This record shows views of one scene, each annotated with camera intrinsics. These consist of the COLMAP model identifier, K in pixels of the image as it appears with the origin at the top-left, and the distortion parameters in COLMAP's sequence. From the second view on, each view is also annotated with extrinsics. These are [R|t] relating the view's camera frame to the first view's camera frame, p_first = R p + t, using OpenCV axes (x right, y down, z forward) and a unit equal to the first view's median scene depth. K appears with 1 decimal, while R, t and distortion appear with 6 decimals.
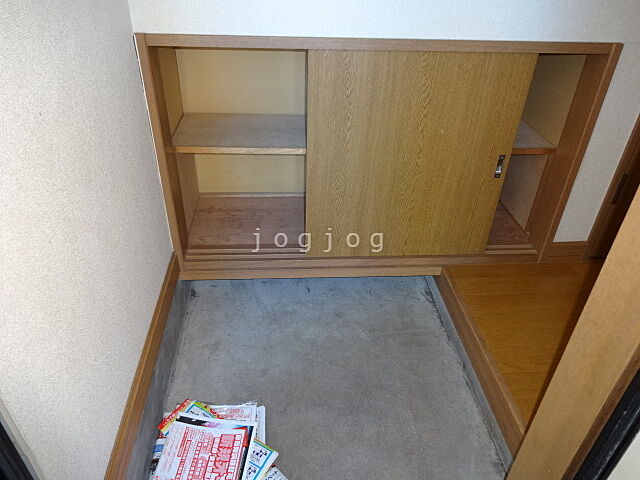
lens RADIAL K [[477.7, 0, 320.0], [0, 477.7, 240.0], [0, 0, 1]] dist [0.002610, -0.000890]
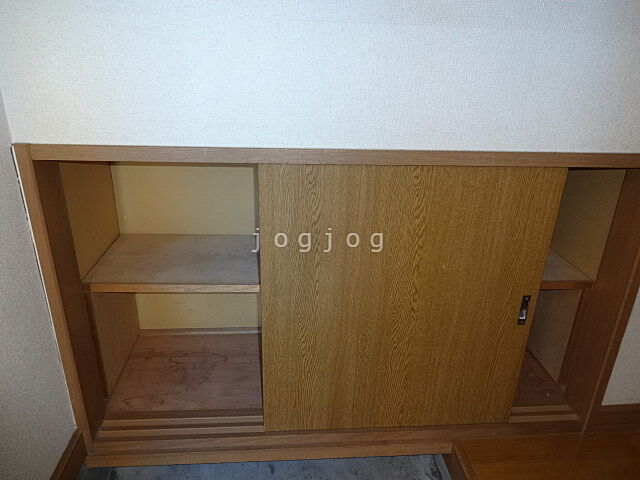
lens RADIAL K [[477.7, 0, 320.0], [0, 477.7, 240.0], [0, 0, 1]] dist [0.002610, -0.000890]
pose [[0.999985, -0.002818, 0.004792, 0.054129], [0.003703, 0.980557, -0.196197, -0.111949], [-0.004146, 0.196212, 0.980553, 0.243257]]
